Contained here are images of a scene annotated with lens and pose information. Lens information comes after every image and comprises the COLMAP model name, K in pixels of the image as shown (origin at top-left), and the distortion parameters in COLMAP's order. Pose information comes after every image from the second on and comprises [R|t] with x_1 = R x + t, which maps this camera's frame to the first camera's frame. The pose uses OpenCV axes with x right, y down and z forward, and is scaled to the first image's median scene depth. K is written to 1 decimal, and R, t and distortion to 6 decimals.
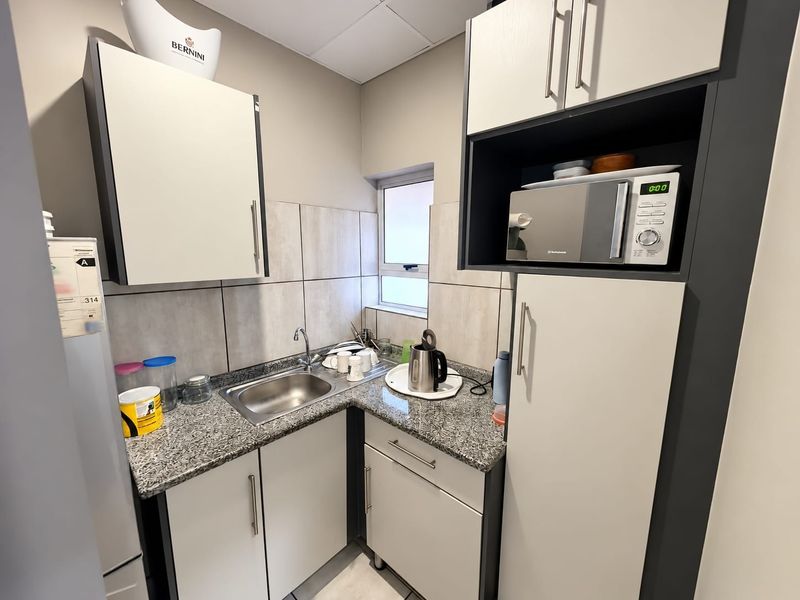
lens RADIAL K [[313.9, 0, 398.9], [0, 313.9, 300.6], [0, 0, 1]] dist [-0.000520, -0.000233]
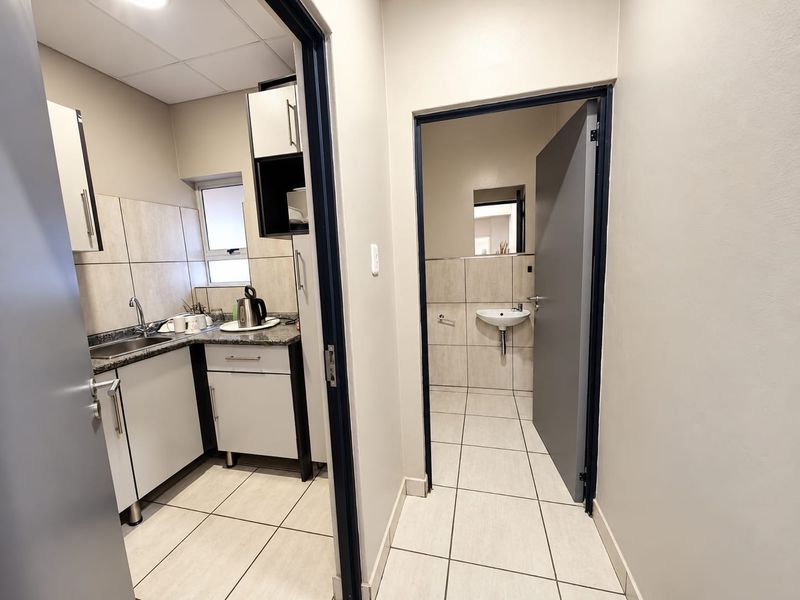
lens RADIAL K [[313.9, 0, 402.1], [0, 313.9, 300.0], [0, 0, 1]] dist [-0.000520, -0.000233]
pose [[0.876865, -0.108290, 0.468380, 0.025250], [0.126634, 0.991919, -0.007742, 0.237996], [-0.463757, 0.066102, 0.883493, -0.555259]]
